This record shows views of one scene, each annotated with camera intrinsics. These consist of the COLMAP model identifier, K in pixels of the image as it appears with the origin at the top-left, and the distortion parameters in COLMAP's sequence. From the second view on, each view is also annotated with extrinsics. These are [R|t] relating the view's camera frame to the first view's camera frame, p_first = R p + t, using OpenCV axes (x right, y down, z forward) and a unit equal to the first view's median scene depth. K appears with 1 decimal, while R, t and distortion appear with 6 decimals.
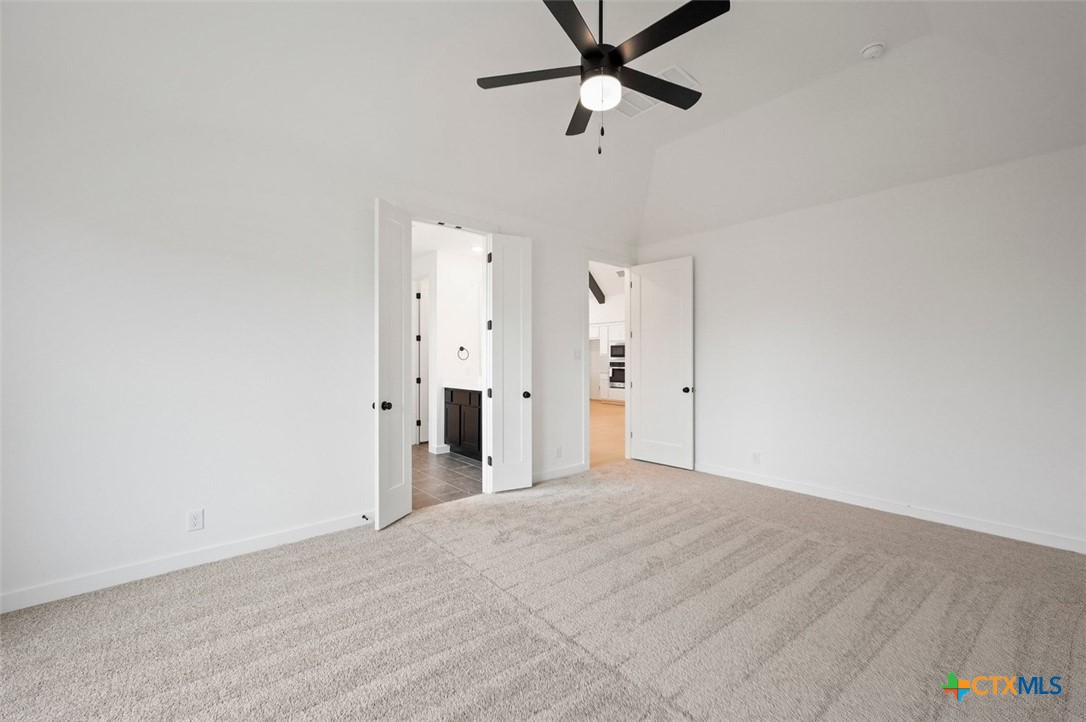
lens RADIAL K [[490.9, 0, 538.5], [0, 490.9, 364.1], [0, 0, 1]] dist [0.003519, 0.000021]
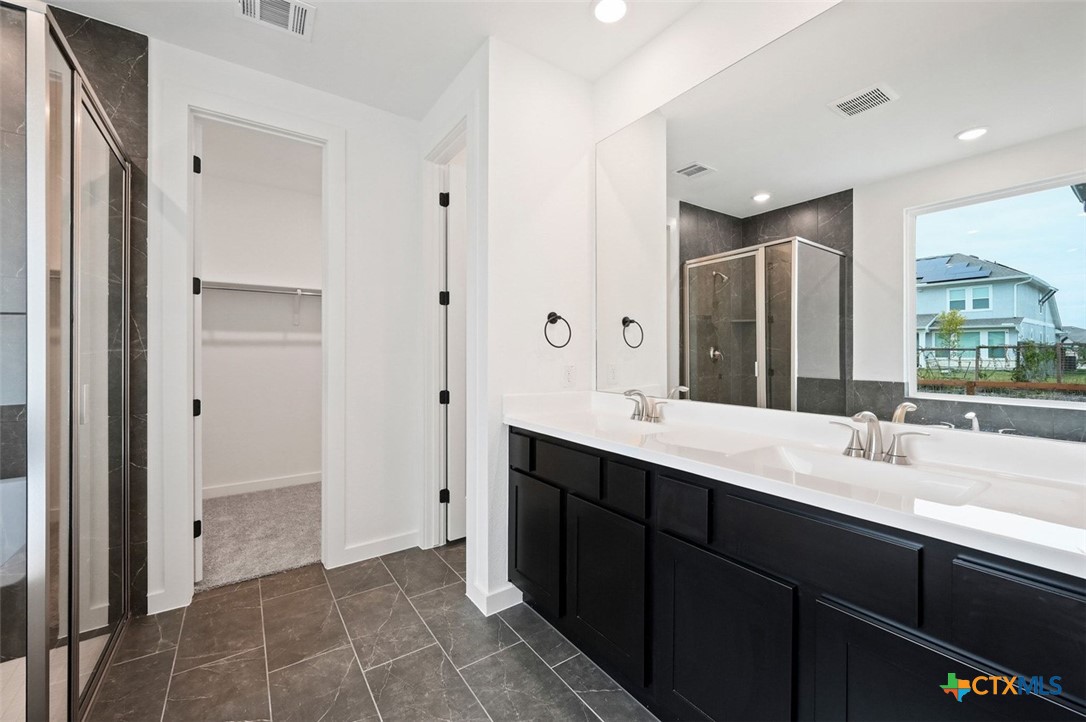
lens RADIAL K [[443.1, 0, 543.3], [0, 443.1, 354.1], [0, 0, 1]] dist [0.001646, 0.000125]
pose [[0.997689, -0.000136, -0.067944, -0.143175], [-0.000115, 0.999993, -0.003684, -0.002765], [0.067944, 0.003684, 0.997682, 0.672865]]
